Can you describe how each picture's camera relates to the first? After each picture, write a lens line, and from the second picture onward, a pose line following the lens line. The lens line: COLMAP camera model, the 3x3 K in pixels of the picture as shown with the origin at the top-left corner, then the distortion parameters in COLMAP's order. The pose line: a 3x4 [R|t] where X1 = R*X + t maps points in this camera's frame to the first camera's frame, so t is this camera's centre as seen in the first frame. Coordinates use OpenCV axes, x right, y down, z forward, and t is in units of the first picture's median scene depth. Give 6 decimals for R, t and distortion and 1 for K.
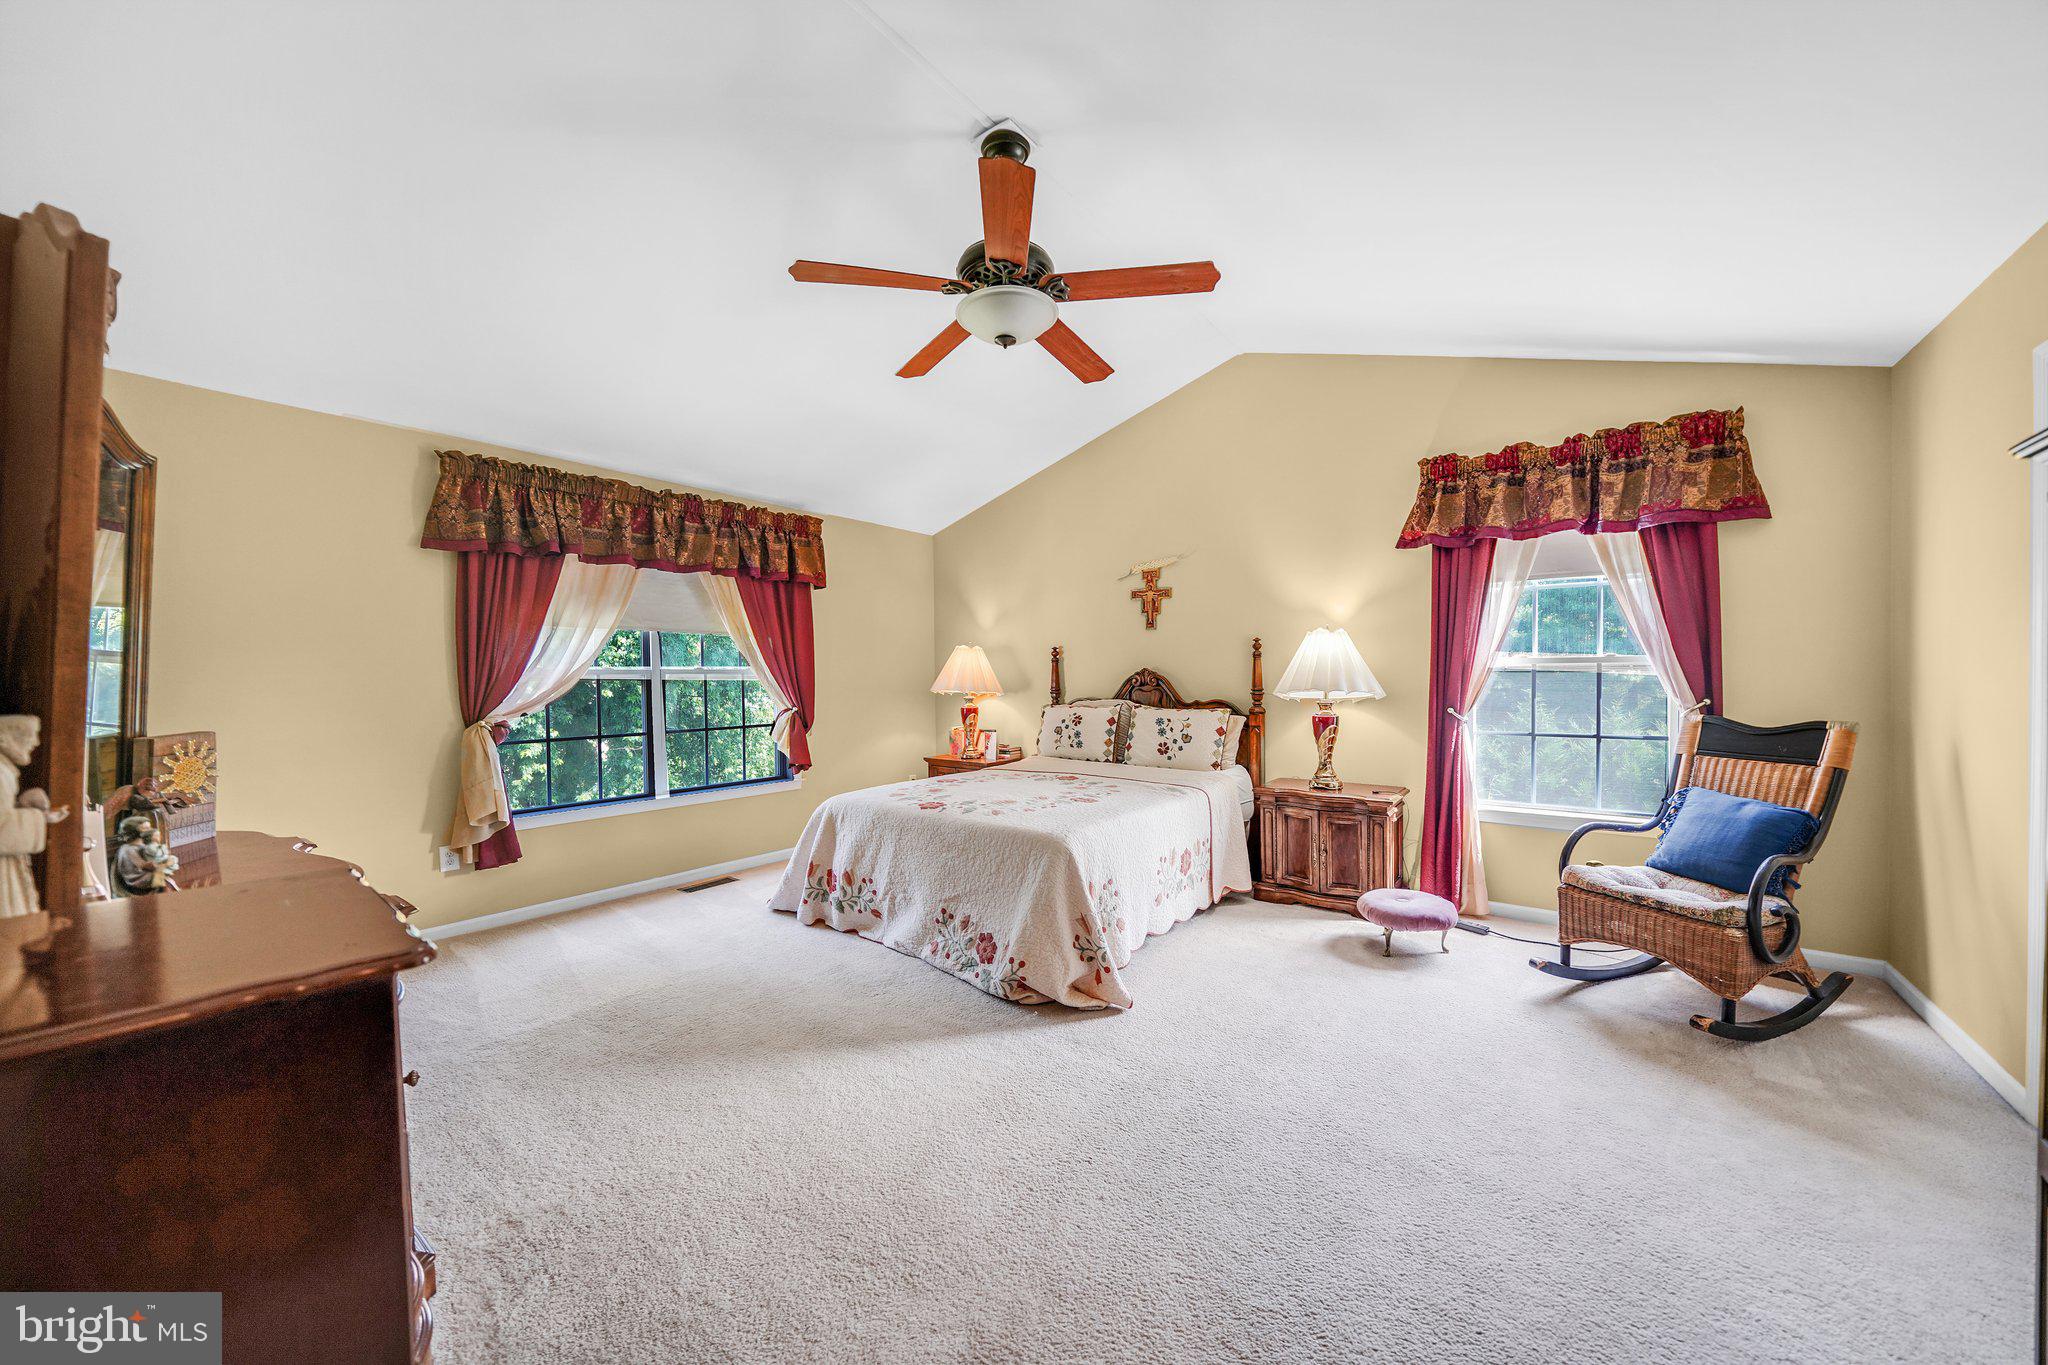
lens RADIAL K [[703.5, 0, 1019.0], [0, 703.5, 695.3], [0, 0, 1]] dist [-0.015438, 0.000041]
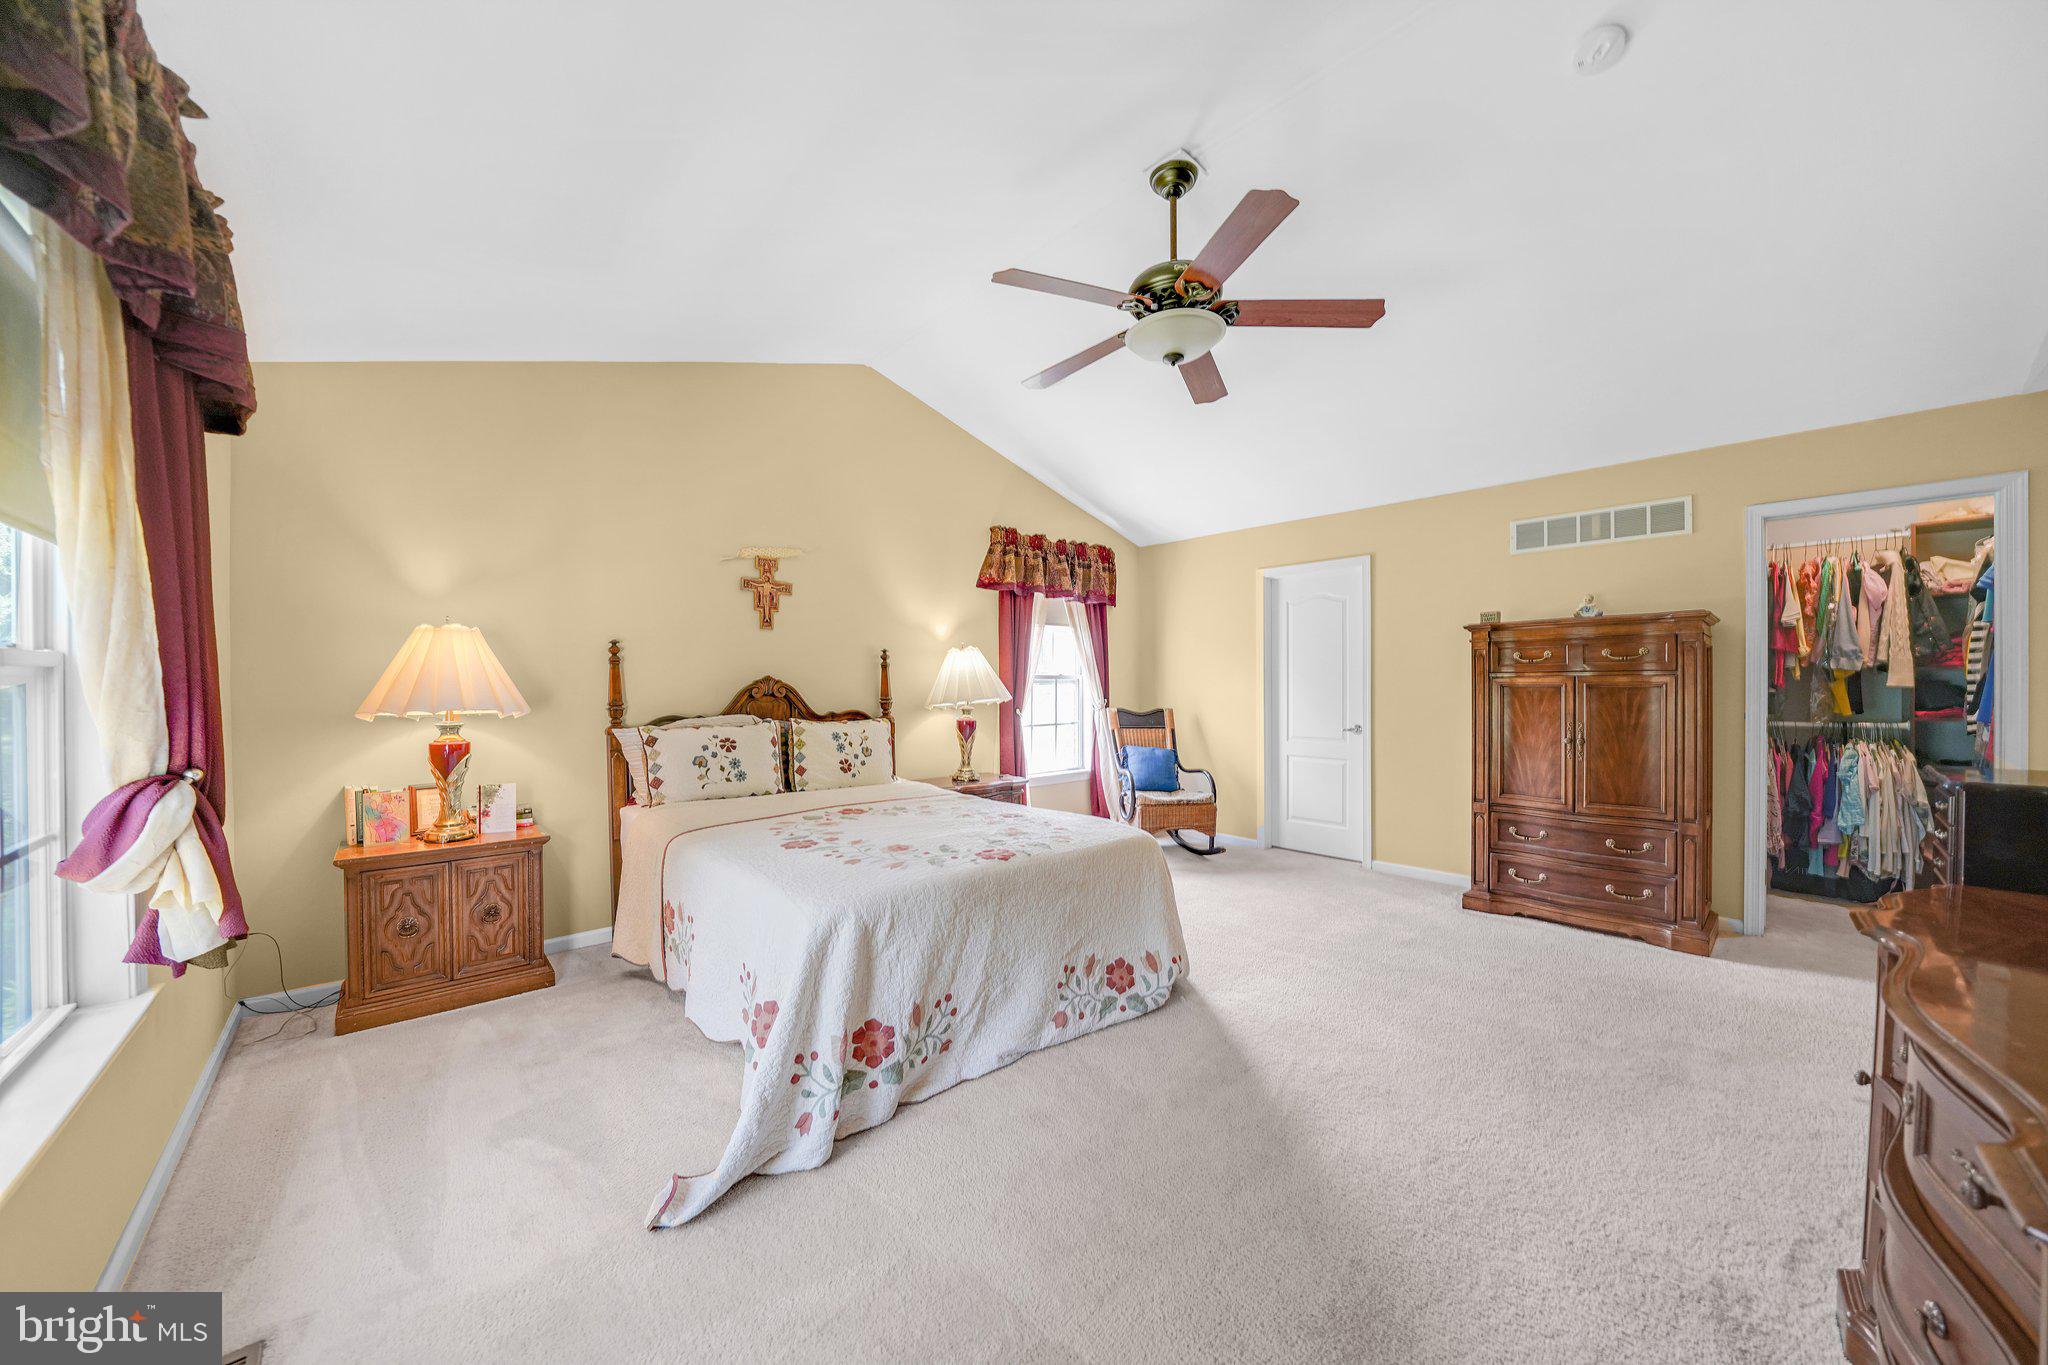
lens RADIAL K [[703.5, 0, 1016.5], [0, 703.5, 690.6], [0, 0, 1]] dist [-0.015438, 0.000041]
pose [[0.172024, 0.003166, 0.985088, -0.648836], [0.029459, 0.999531, -0.008357, -0.006367], [-0.984652, 0.030457, 0.171850, 0.640746]]
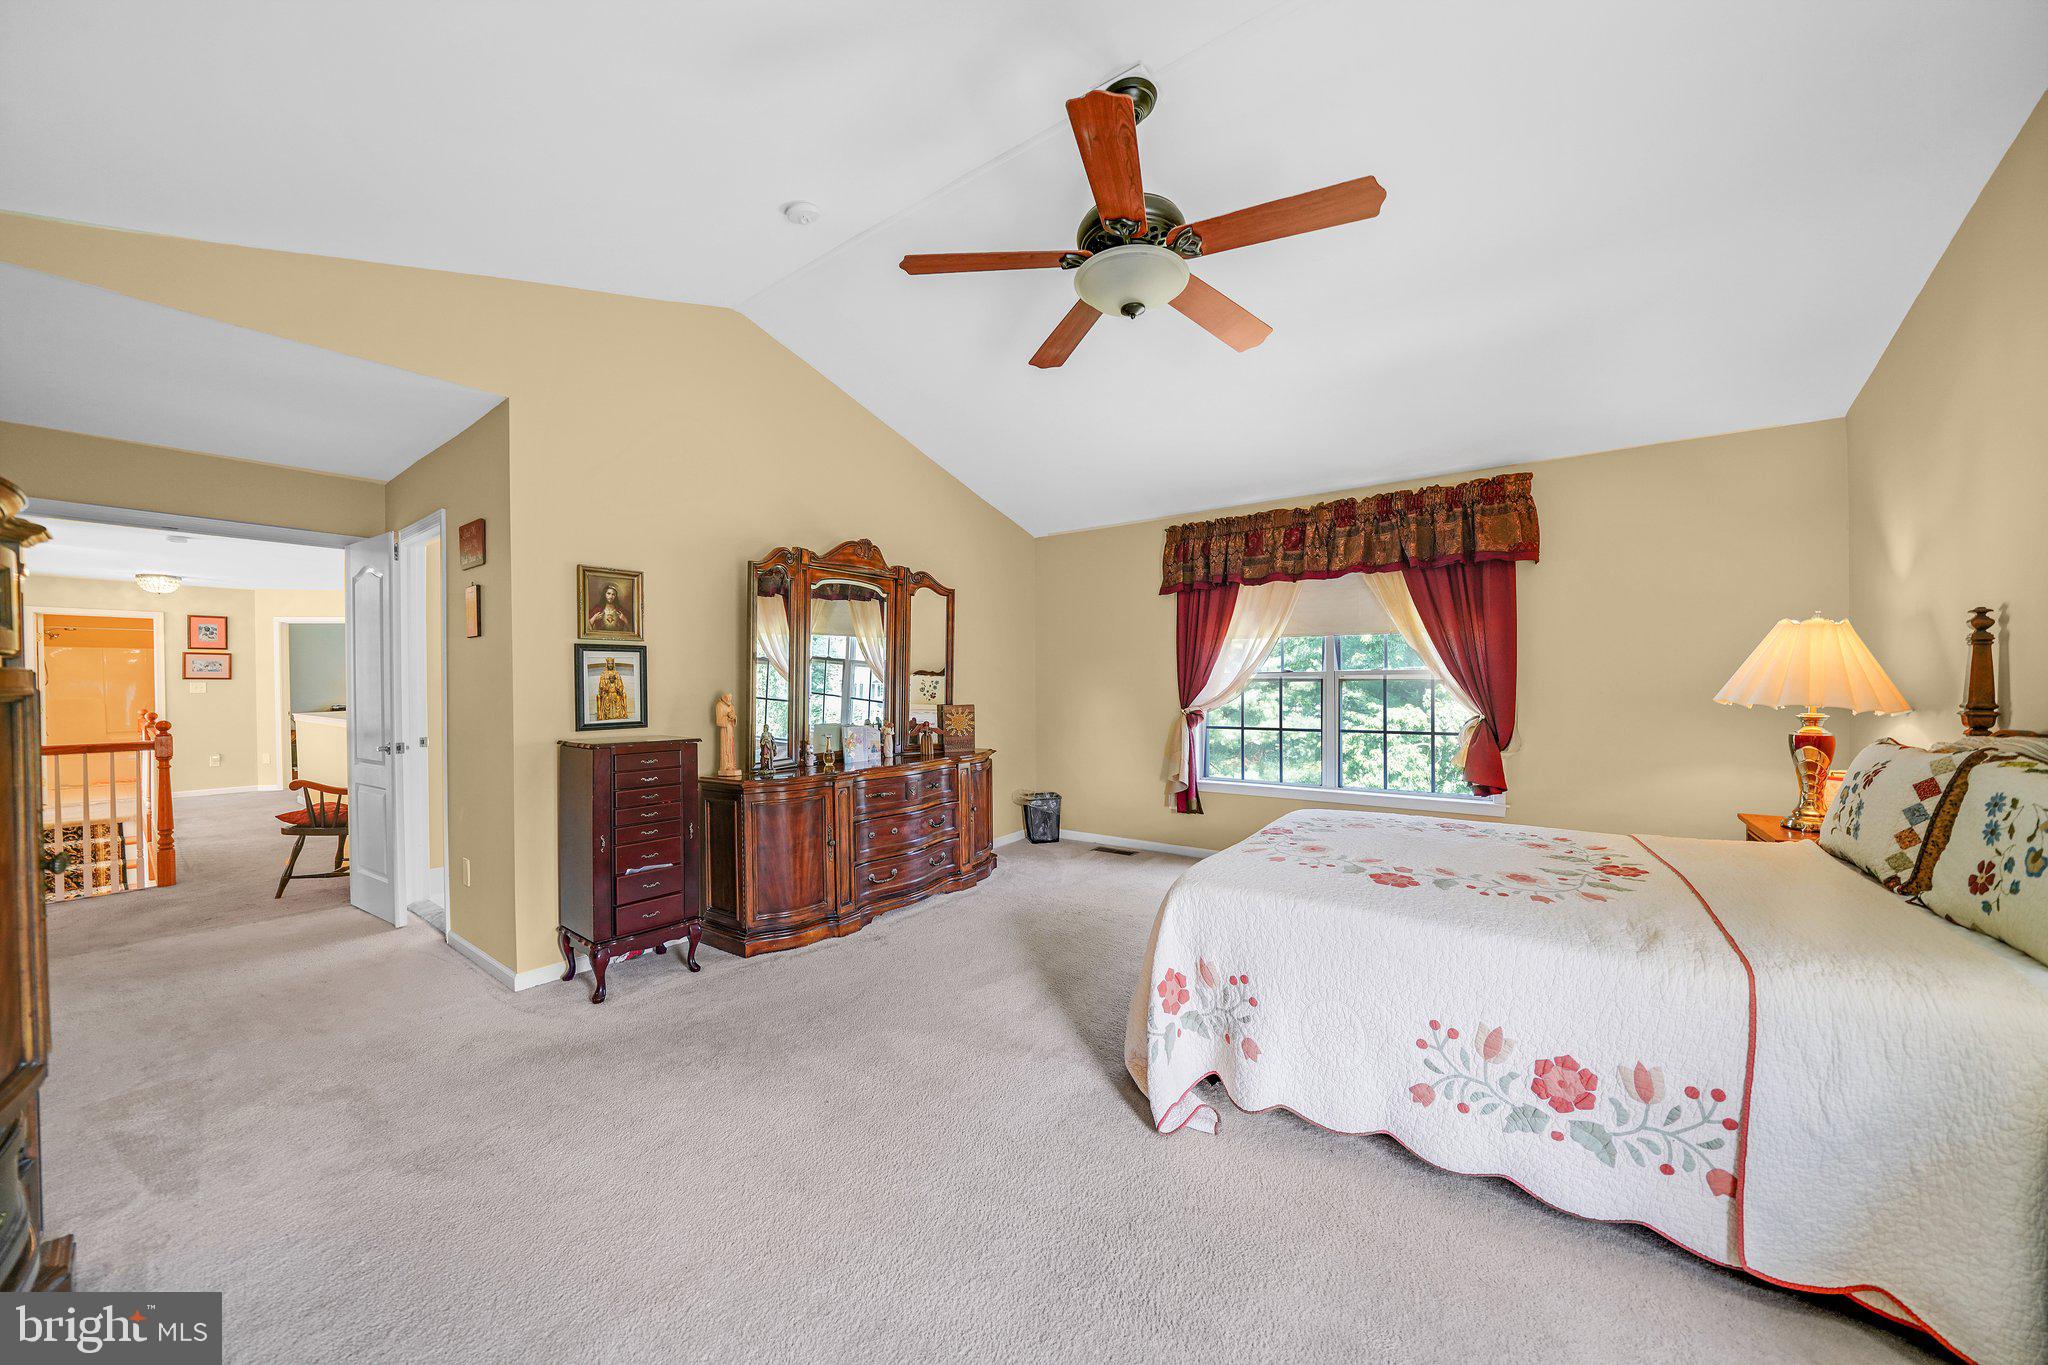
lens RADIAL K [[703.5, 0, 1029.0], [0, 703.5, 677.8], [0, 0, 1]] dist [-0.015438, 0.000041]
pose [[0.062363, 0.002526, -0.998050, 0.535973], [-0.019704, 0.999805, 0.001299, -0.019143], [0.997859, 0.019585, 0.062401, 0.491079]]
